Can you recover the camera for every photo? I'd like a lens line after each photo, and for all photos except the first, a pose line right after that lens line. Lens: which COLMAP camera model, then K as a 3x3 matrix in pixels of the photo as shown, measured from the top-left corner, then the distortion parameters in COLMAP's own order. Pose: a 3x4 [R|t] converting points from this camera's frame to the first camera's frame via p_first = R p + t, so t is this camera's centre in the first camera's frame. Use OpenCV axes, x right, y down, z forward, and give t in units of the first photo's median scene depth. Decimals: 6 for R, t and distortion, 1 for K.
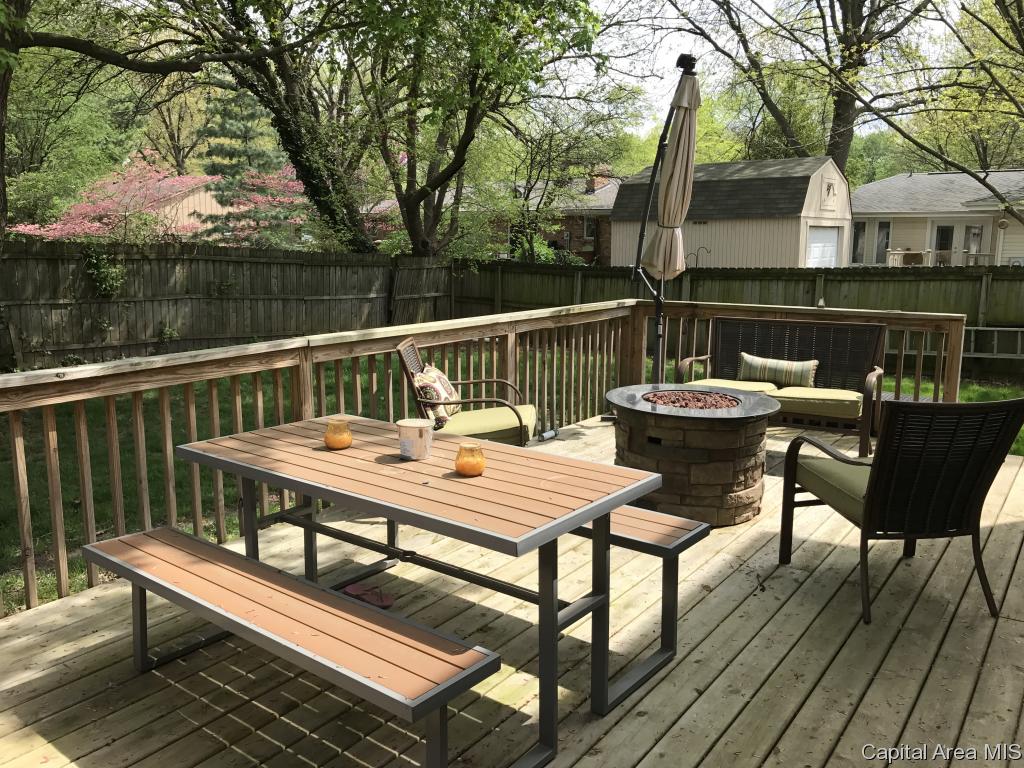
lens RADIAL K [[832.5, 0, 512.0], [0, 832.5, 384.0], [0, 0, 1]] dist [0.000880, 0.003612]
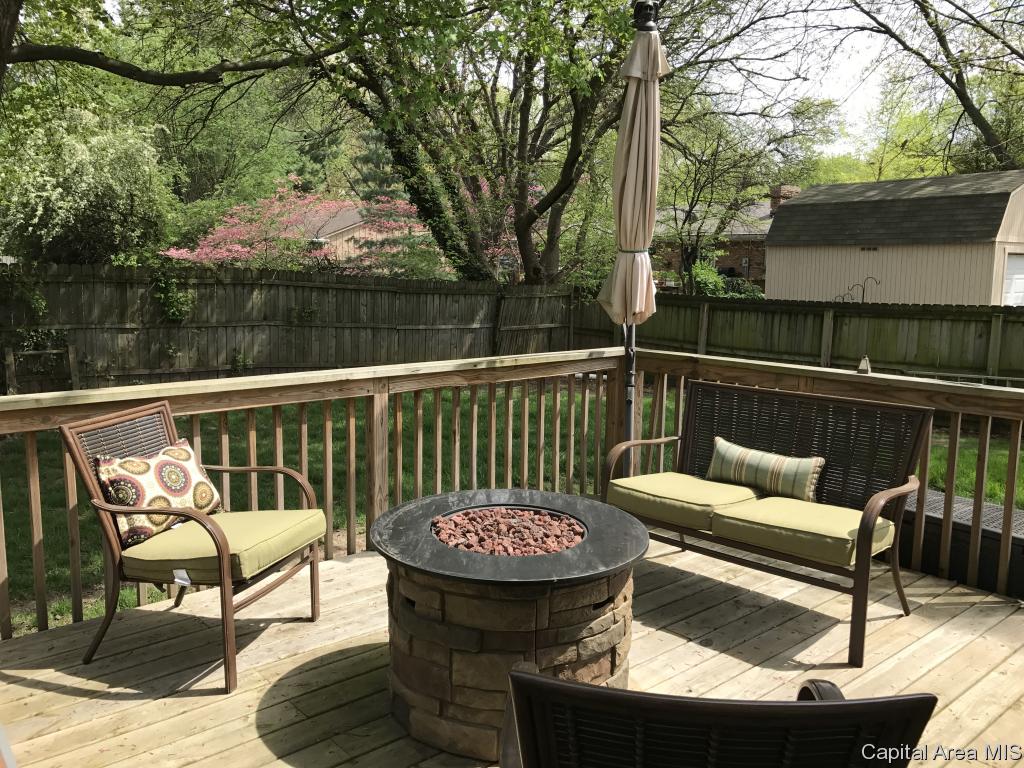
lens RADIAL K [[833.3, 0, 512.0], [0, 833.3, 384.0], [0, 0, 1]] dist [0.010336, -0.013833]
pose [[0.970835, 0.041179, -0.236187, 0.118085], [-0.048662, 0.998478, -0.025938, -0.023650], [0.234760, 0.036675, 0.971361, 0.133338]]
